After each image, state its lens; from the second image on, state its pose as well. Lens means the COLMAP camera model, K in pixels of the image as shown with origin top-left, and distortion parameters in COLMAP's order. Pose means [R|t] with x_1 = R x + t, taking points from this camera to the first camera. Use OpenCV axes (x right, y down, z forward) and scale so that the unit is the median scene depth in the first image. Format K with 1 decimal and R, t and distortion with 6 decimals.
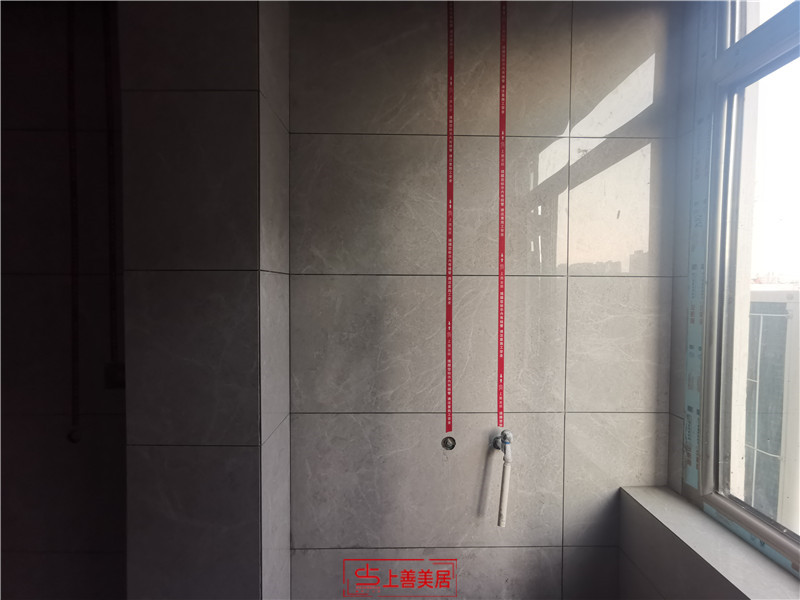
lens RADIAL K [[372.0, 0, 402.7], [0, 372.0, 305.2], [0, 0, 1]] dist [0.018167, -0.000445]
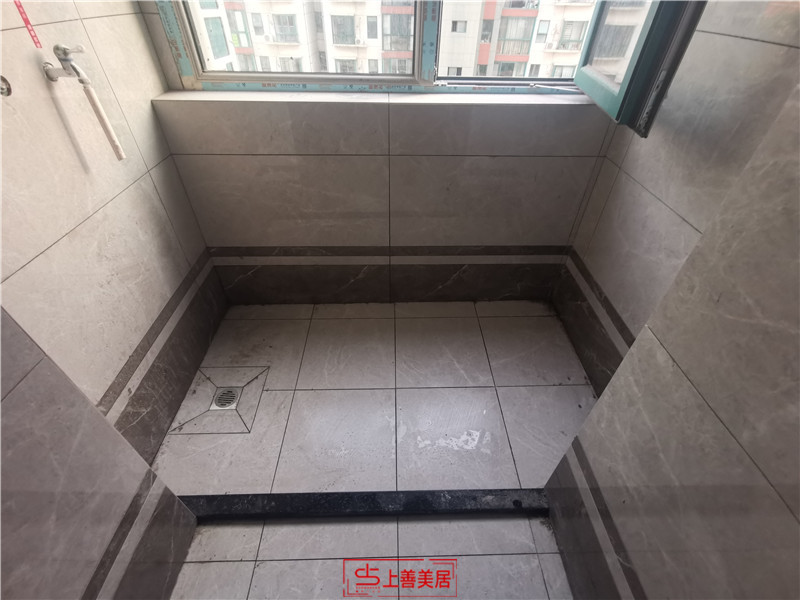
lens RADIAL K [[372.0, 0, 402.5], [0, 372.0, 301.1], [0, 0, 1]] dist [0.018167, -0.000445]
pose [[-0.001130, -0.644960, 0.764216, -0.698158], [0.033873, 0.763753, 0.644619, 0.237446], [-0.999426, 0.026614, 0.020984, 0.223699]]
